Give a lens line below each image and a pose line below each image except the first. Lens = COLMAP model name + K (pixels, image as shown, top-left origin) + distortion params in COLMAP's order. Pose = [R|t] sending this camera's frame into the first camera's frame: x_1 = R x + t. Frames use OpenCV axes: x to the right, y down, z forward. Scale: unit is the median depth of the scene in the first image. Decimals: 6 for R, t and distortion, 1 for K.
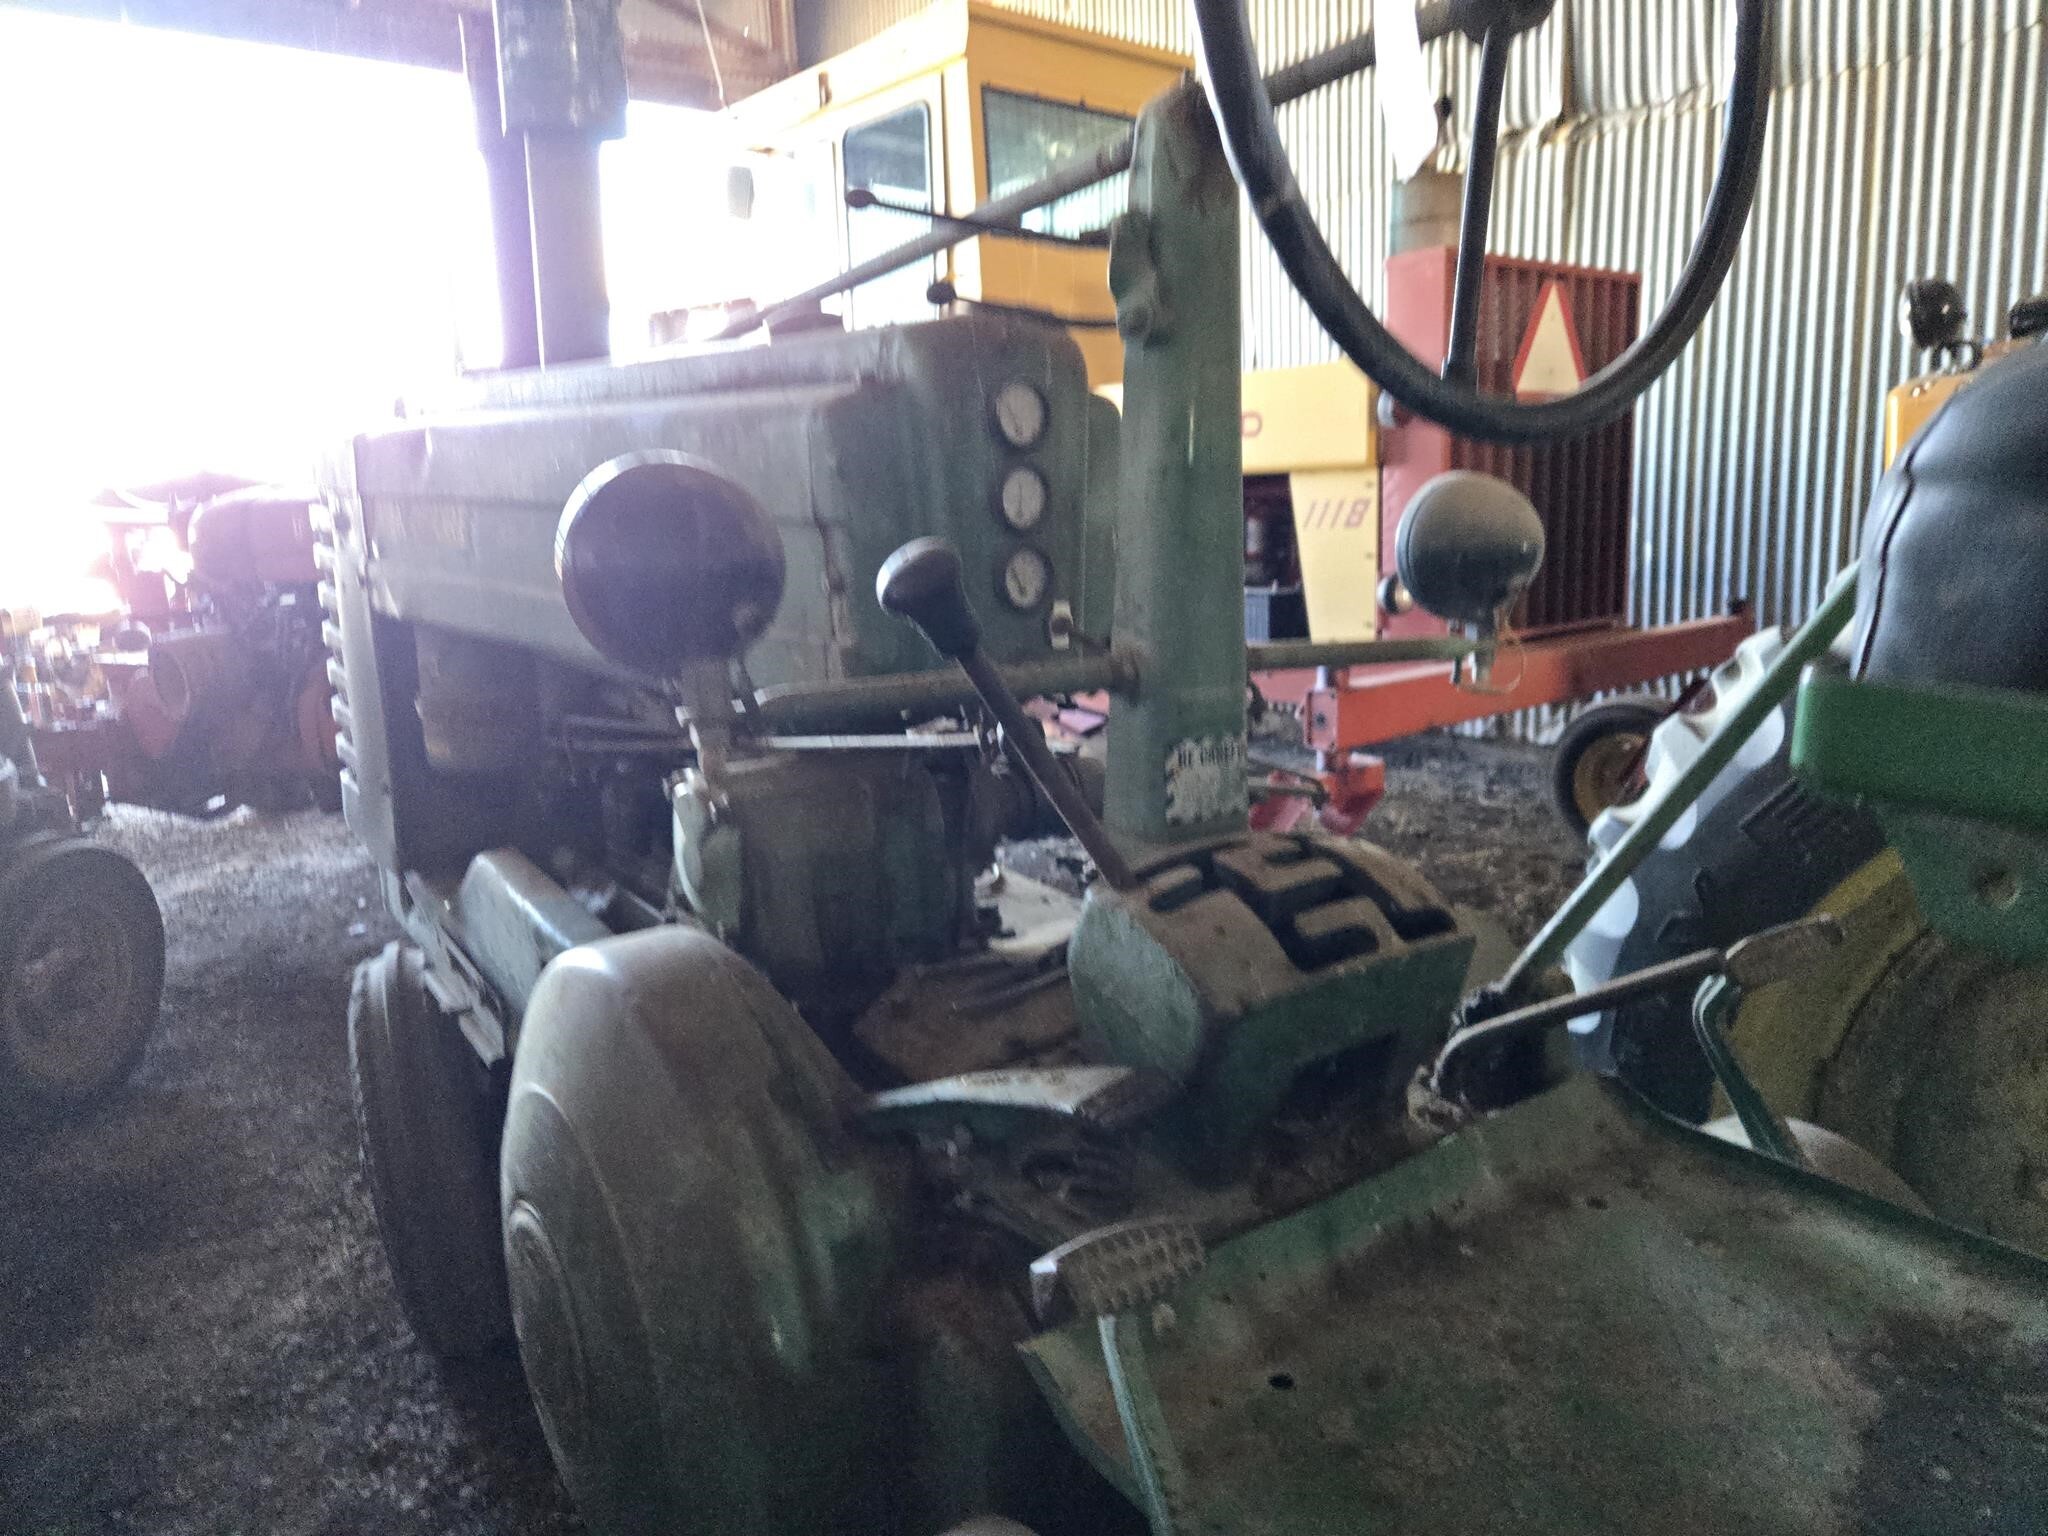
lens RADIAL K [[1528.5, 0, 1024.0], [0, 1528.5, 768.0], [0, 0, 1]] dist [0.061739, -0.067849]
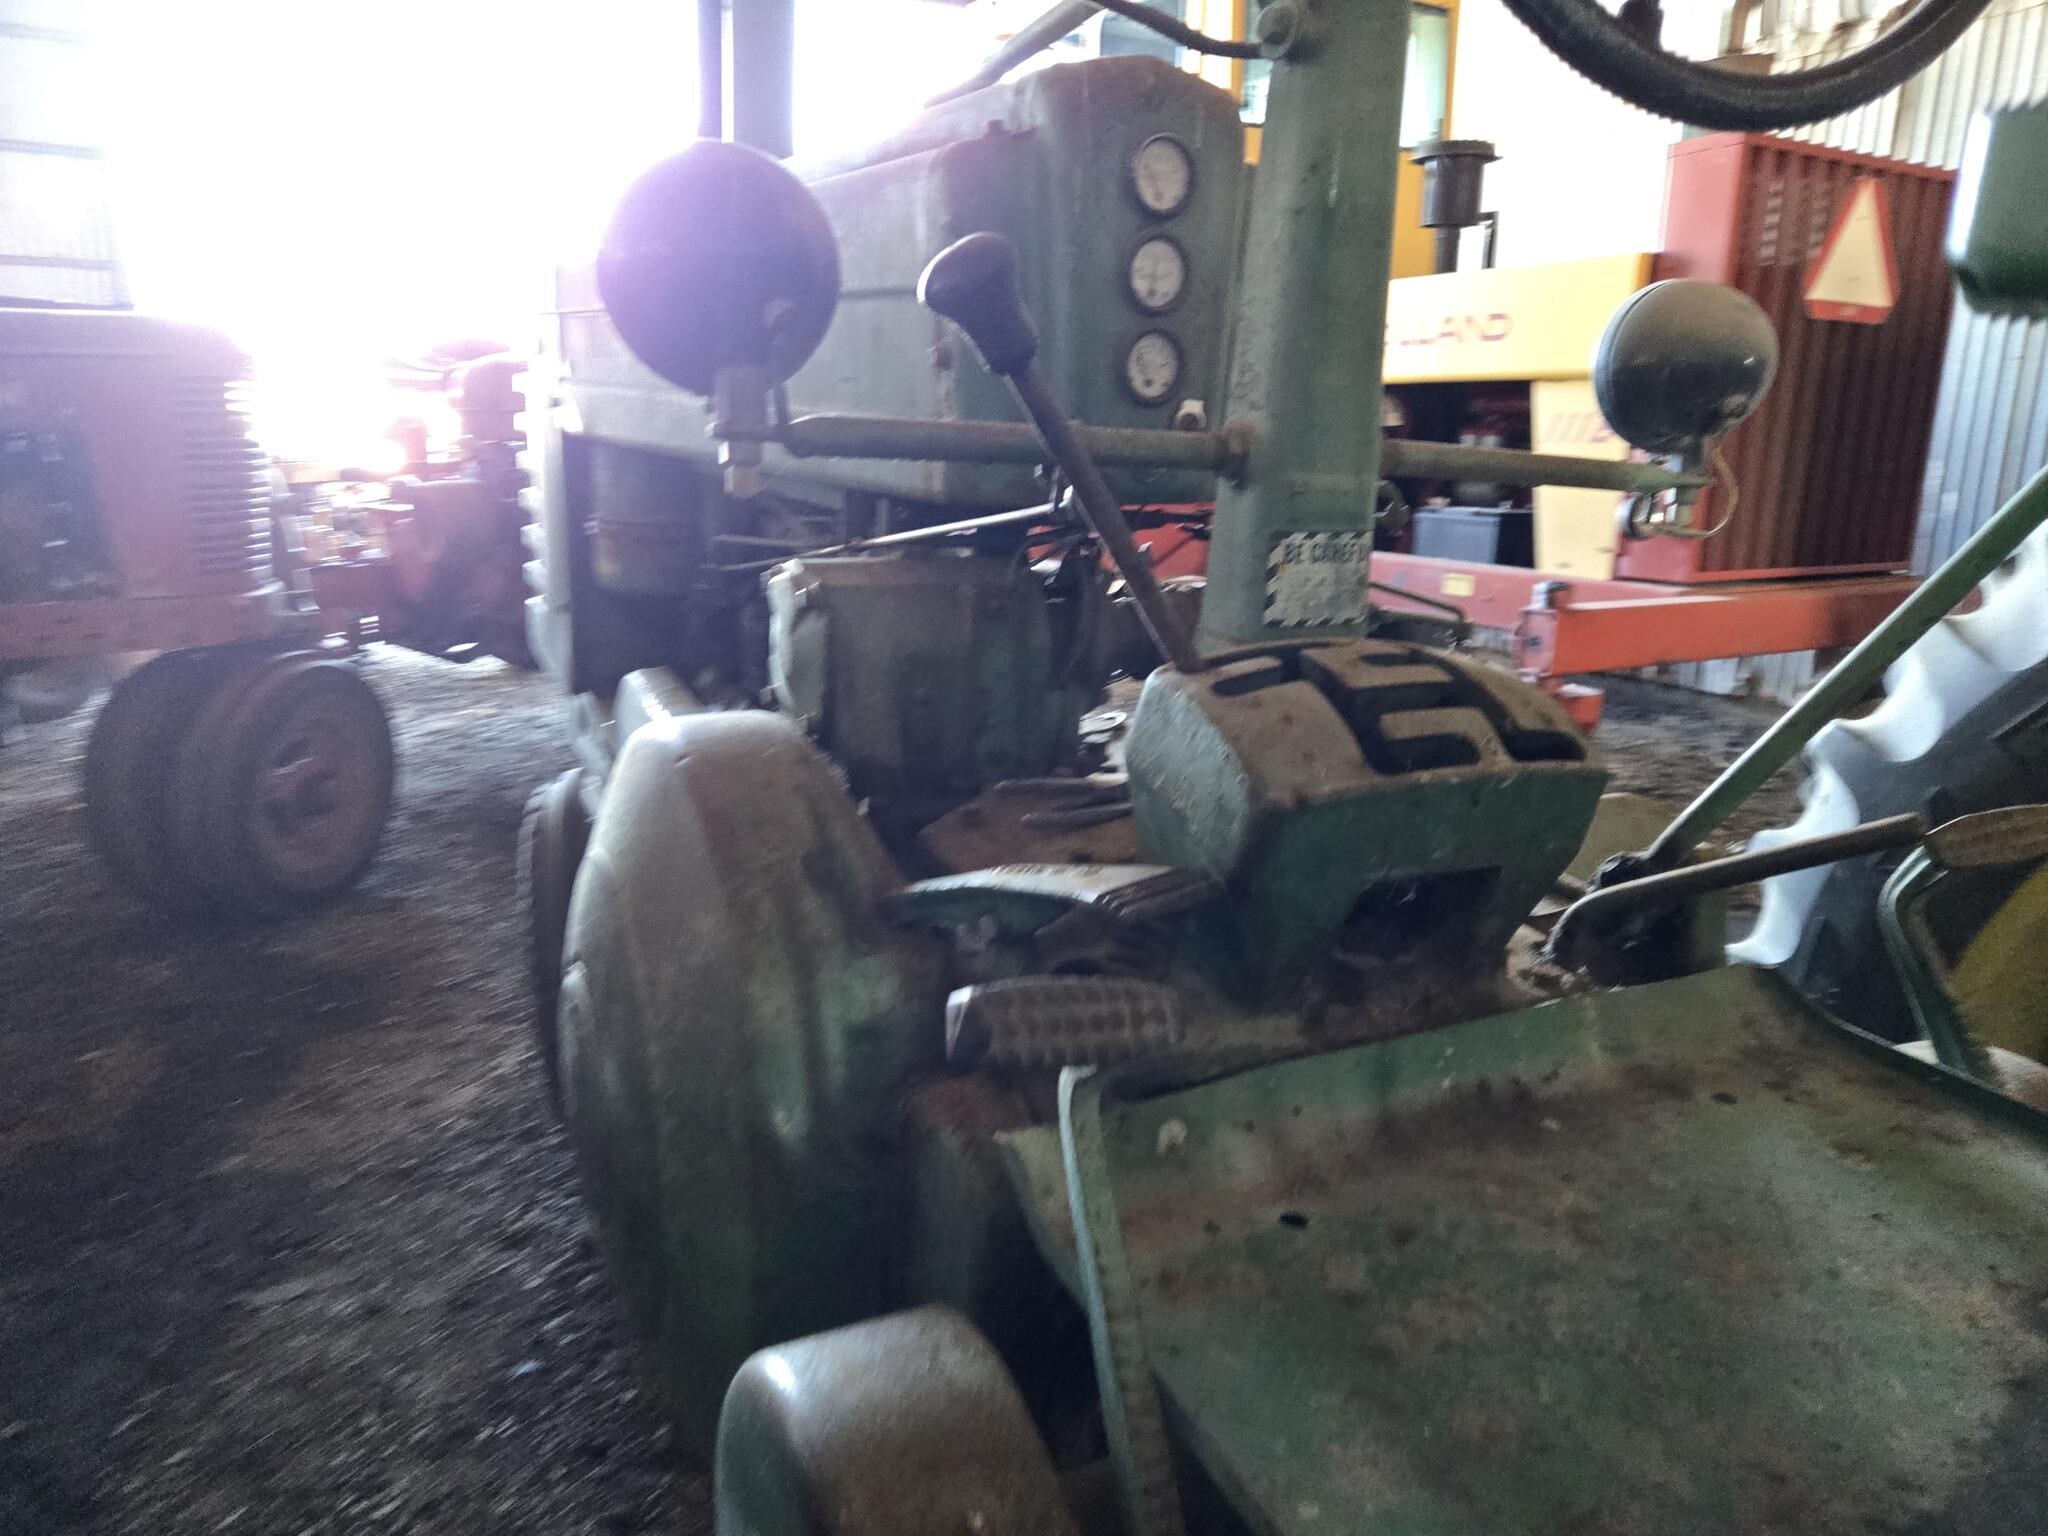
lens RADIAL K [[1518.5, 0, 952.7], [0, 1518.5, 765.8], [0, 0, 1]] dist [0.066529, -0.060973]
pose [[0.980532, 0.096587, -0.170963, 0.079941], [-0.086372, 0.994059, 0.066233, 0.079241], [0.176345, -0.050177, 0.983049, 0.096774]]
